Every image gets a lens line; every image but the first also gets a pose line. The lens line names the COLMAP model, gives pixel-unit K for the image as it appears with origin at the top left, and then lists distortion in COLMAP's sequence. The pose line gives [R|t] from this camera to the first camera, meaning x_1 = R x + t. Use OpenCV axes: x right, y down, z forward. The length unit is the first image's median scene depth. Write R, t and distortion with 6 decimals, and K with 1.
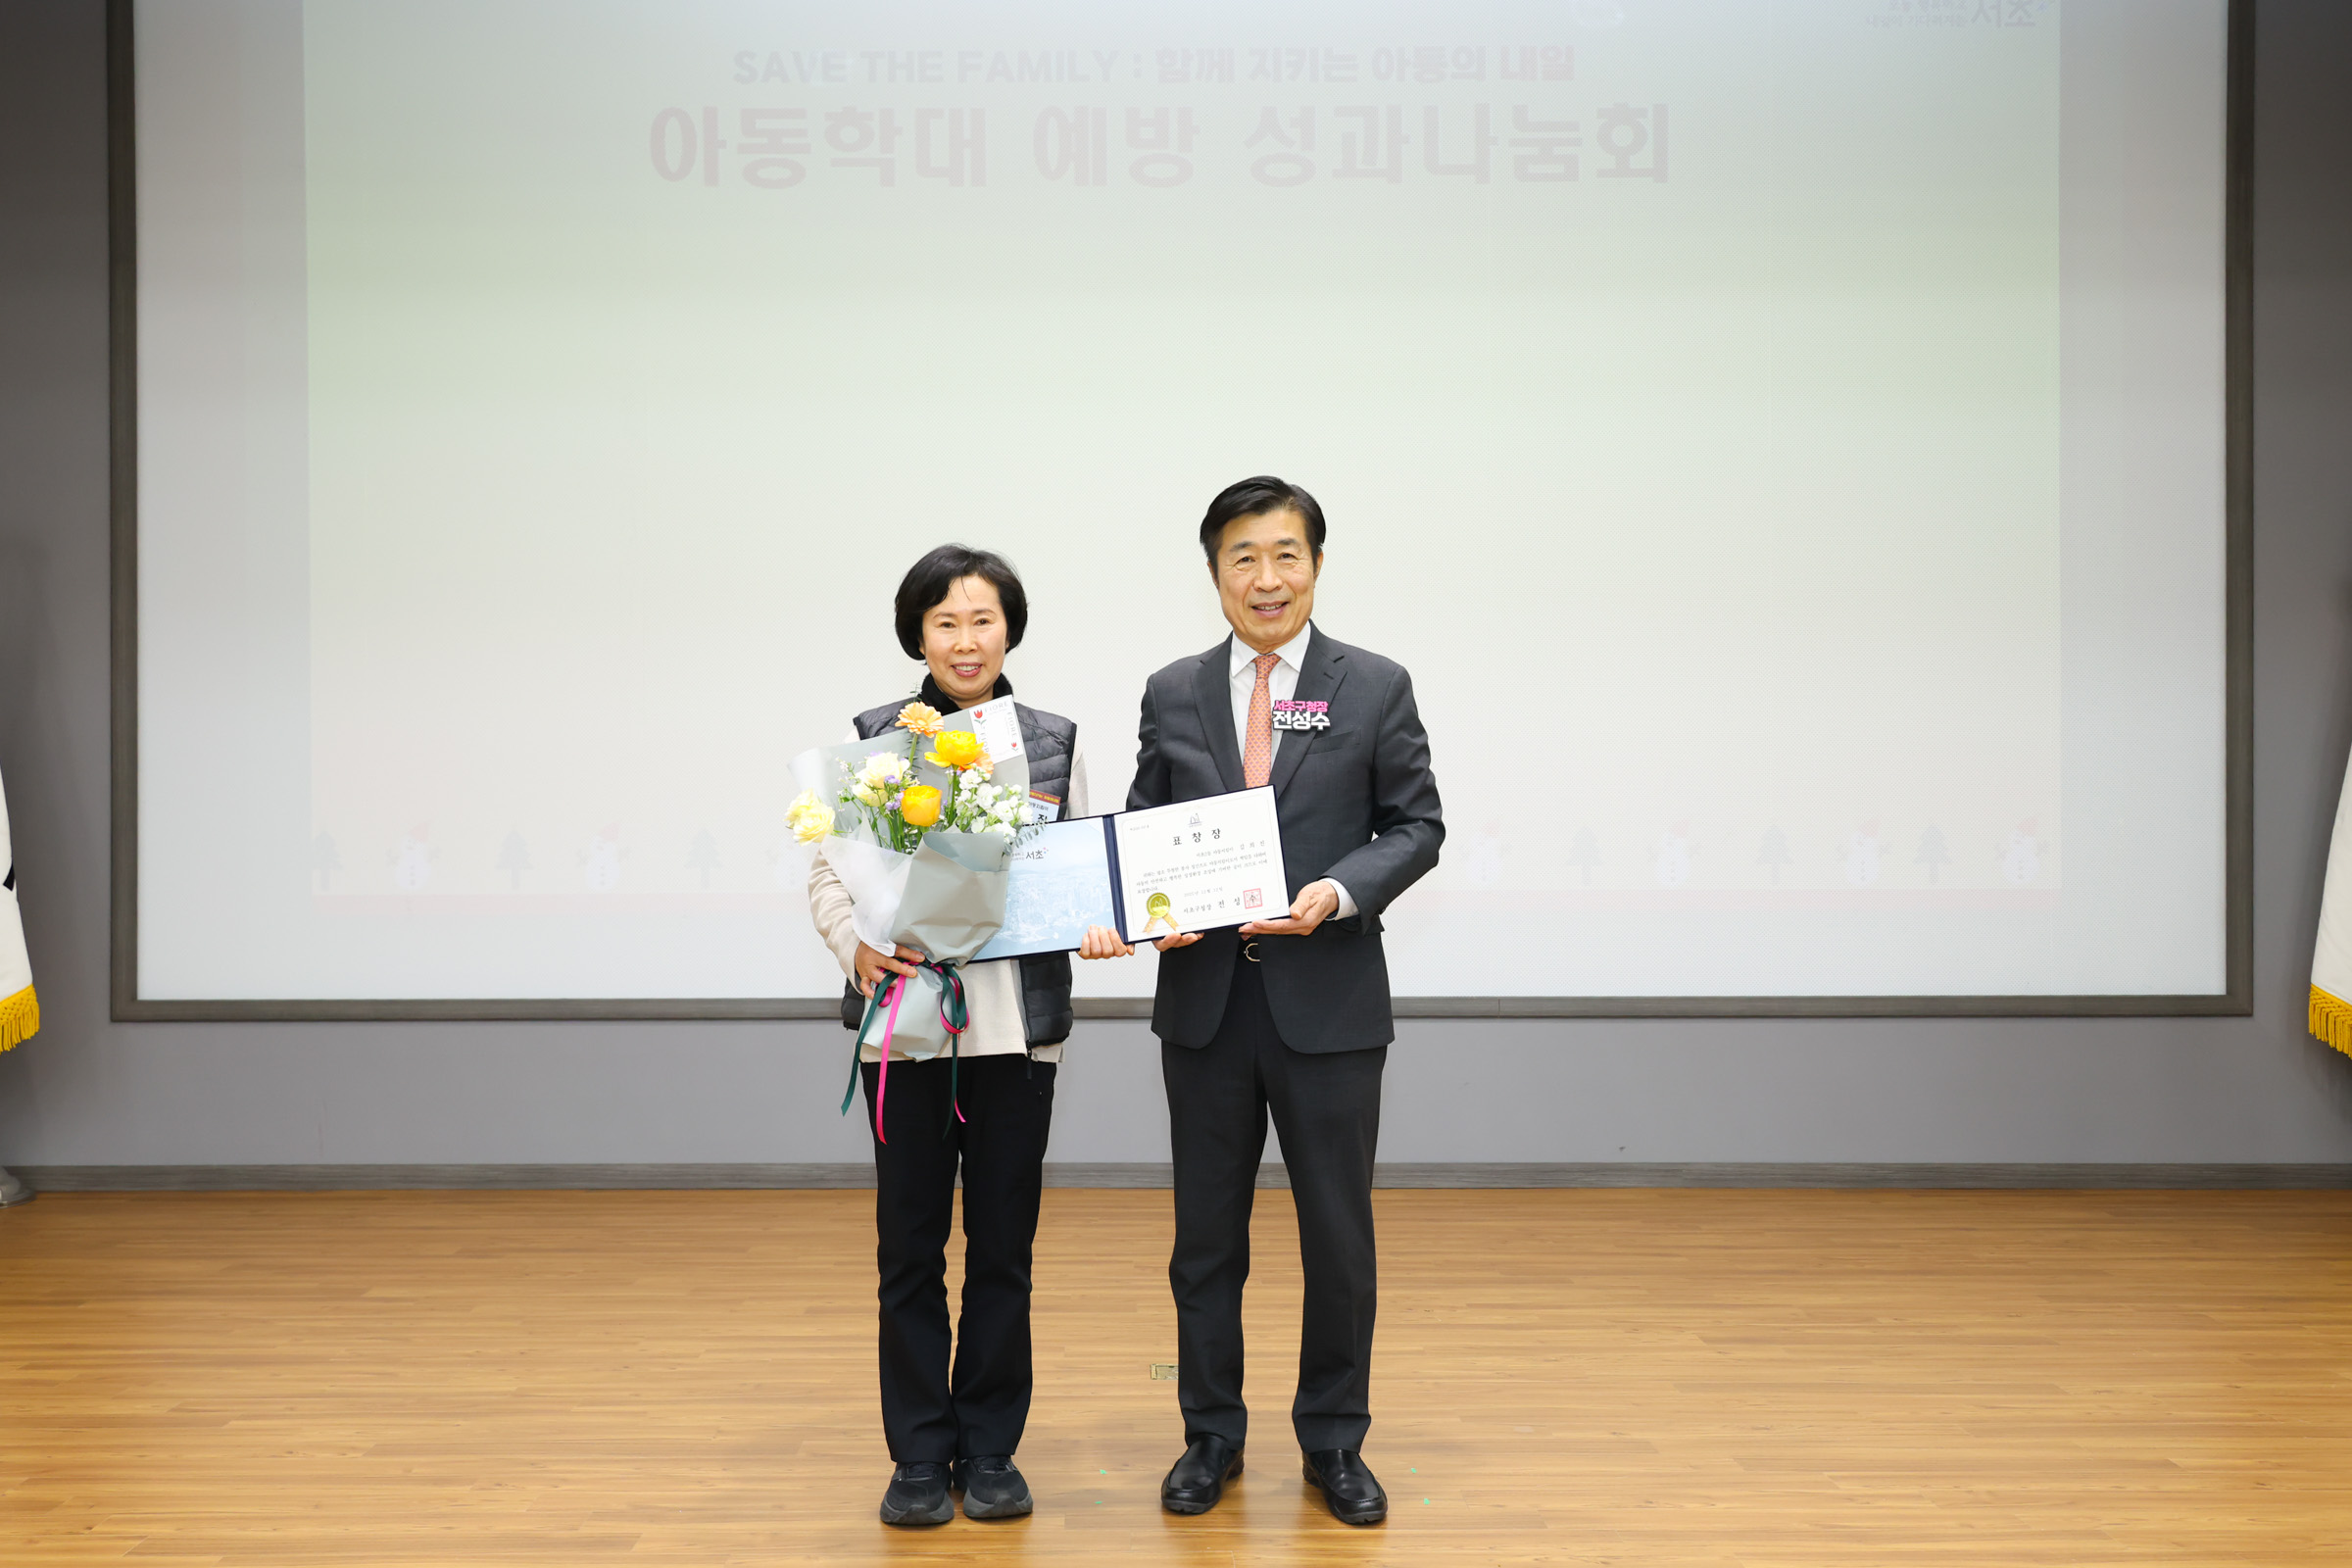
lens RADIAL K [[1704.2, 0, 1126.4], [0, 1704.2, 795.4], [0, 0, 1]] dist [0.010956, -0.001616]
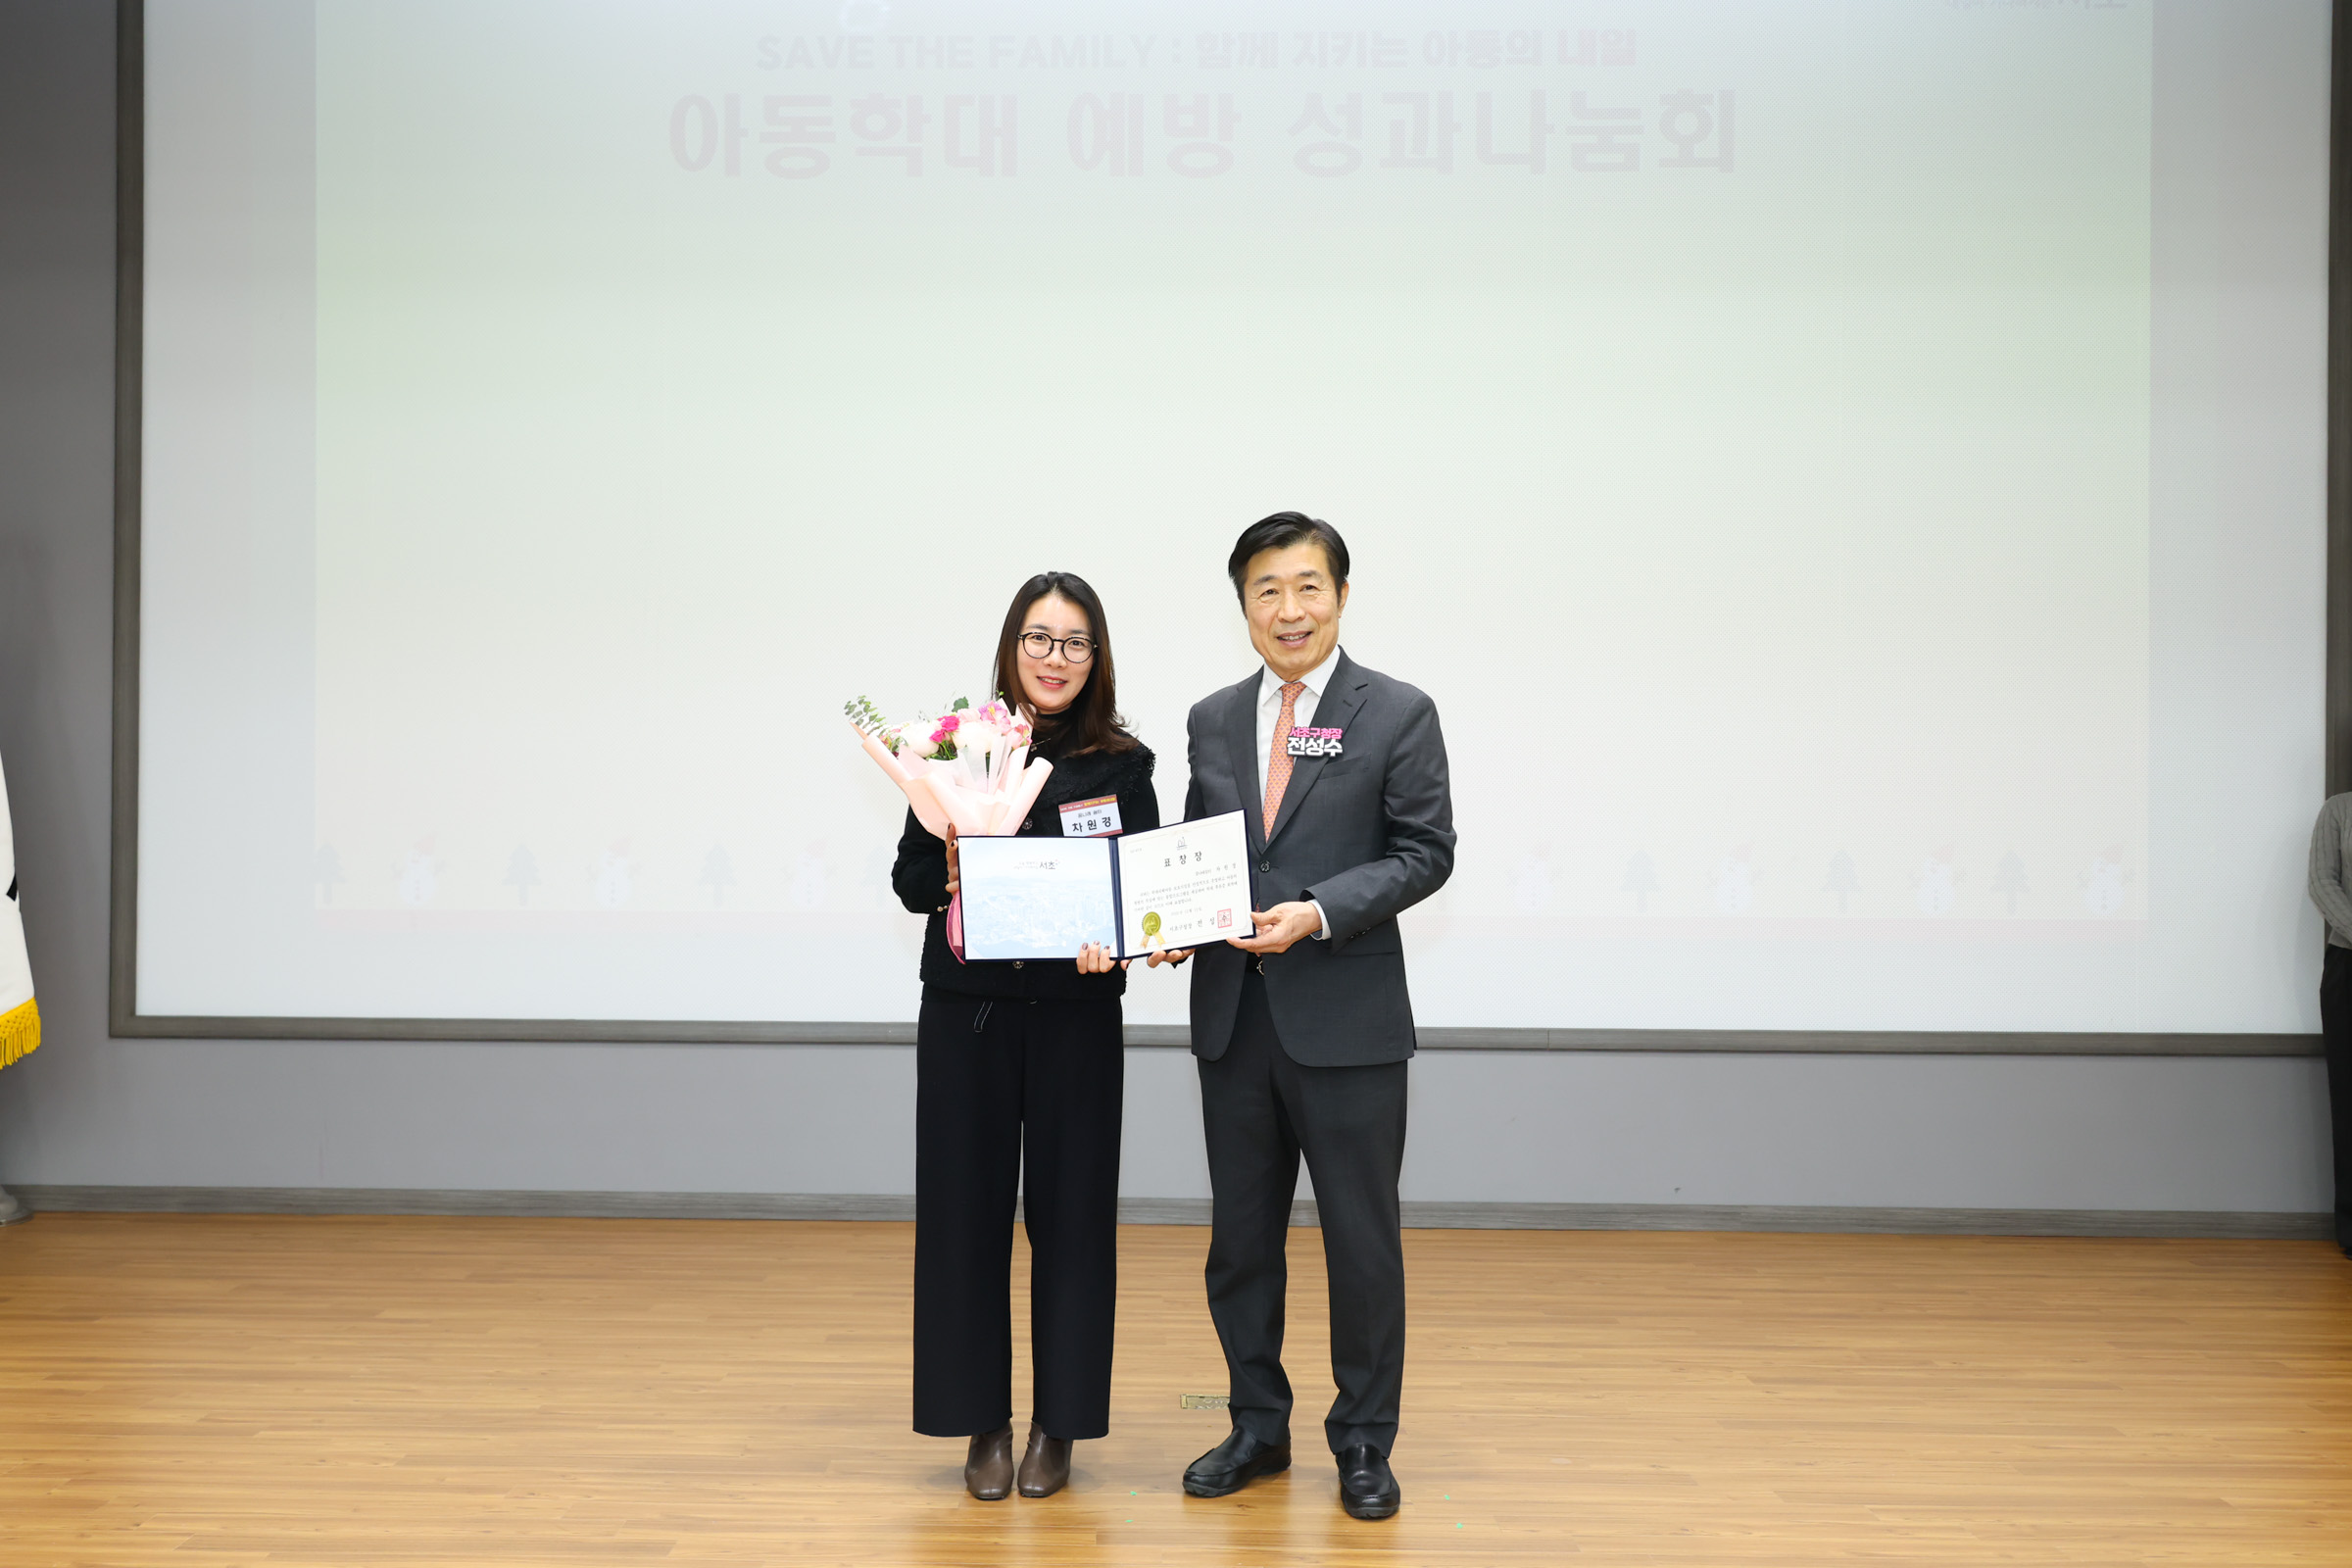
lens RADIAL K [[1963.6, 0, 1100.3], [0, 1963.6, 808.6], [0, 0, 1]] dist [0.004873, -0.002125]
pose [[0.999678, 0.008377, -0.023944, -0.006305], [-0.008449, 0.999960, -0.002913, 0.000975], [0.023919, 0.003115, 0.999709, -0.100999]]
